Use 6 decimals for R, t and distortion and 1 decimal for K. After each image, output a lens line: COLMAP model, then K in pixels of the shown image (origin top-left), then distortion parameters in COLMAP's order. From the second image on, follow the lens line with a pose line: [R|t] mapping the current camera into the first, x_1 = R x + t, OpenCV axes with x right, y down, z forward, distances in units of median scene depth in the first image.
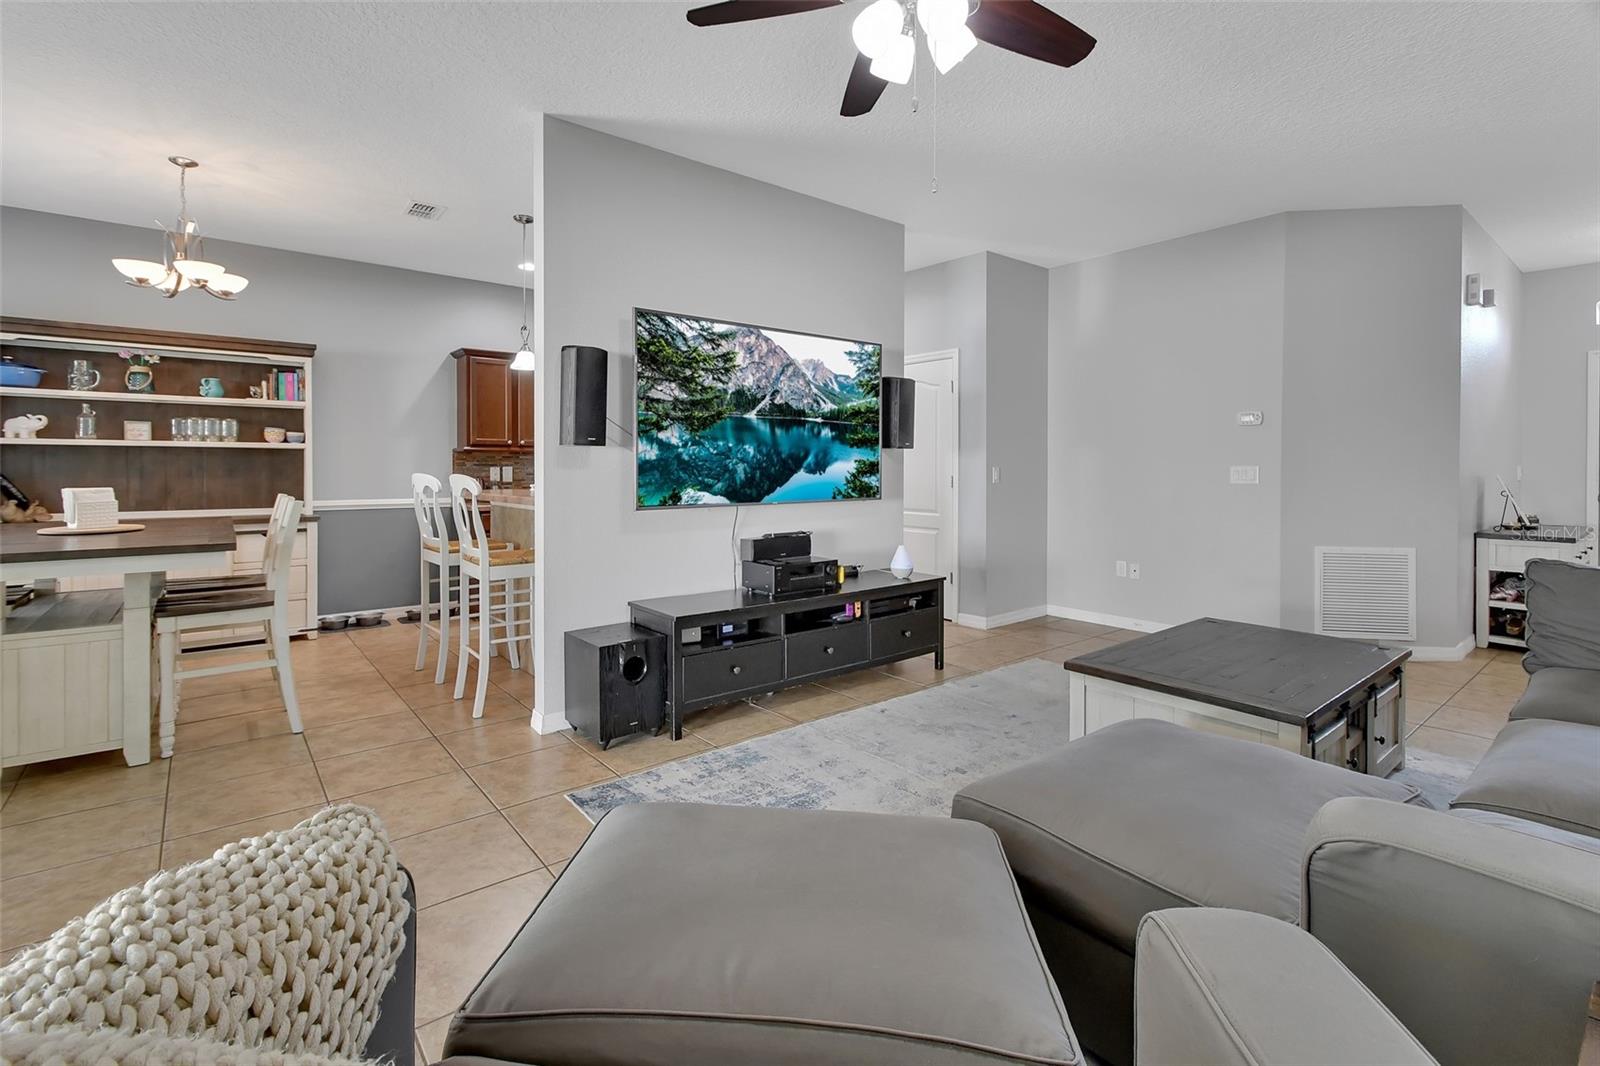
lens RADIAL K [[729.2, 0, 785.6], [0, 729.2, 462.7], [0, 0, 1]] dist [0.002916, -0.013209]
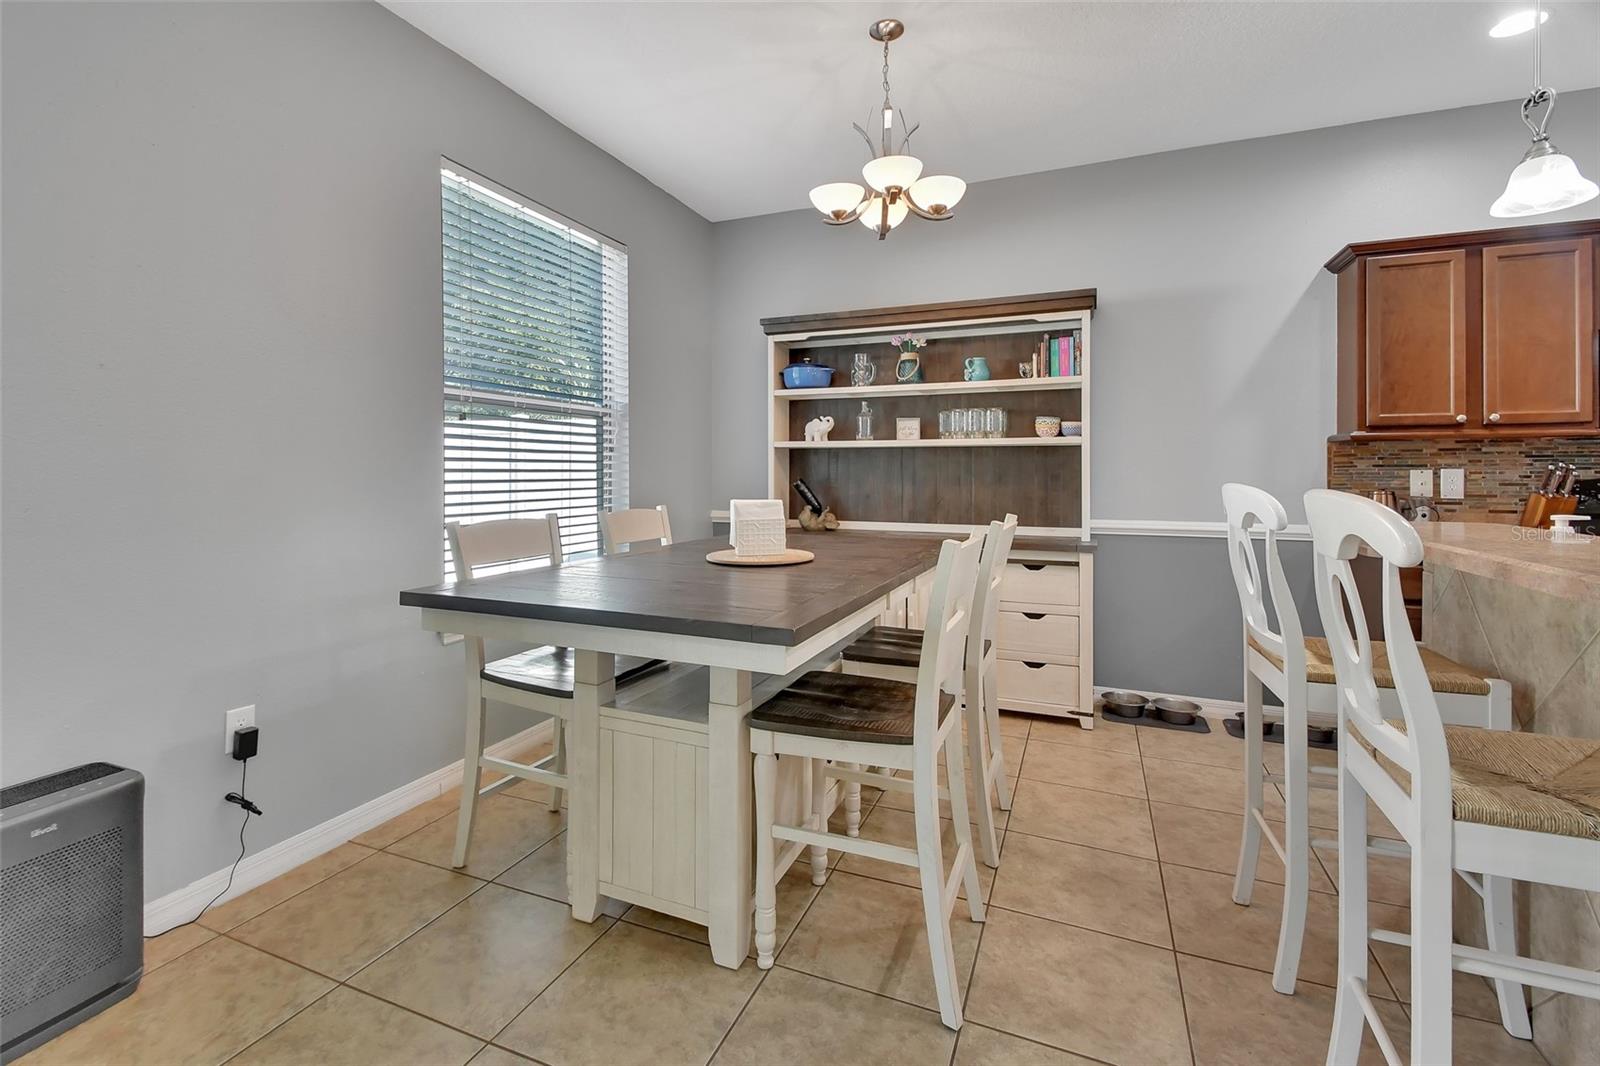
lens RADIAL K [[739.7, 0, 801.8], [0, 739.7, 477.5], [0, 0, 1]] dist [0.032044, -0.000366]
pose [[0.497948, 0.002634, -0.867203, -0.189210], [0.005945, 0.999962, 0.006451, 0.006702], [0.867187, -0.008368, 0.497913, 0.436818]]
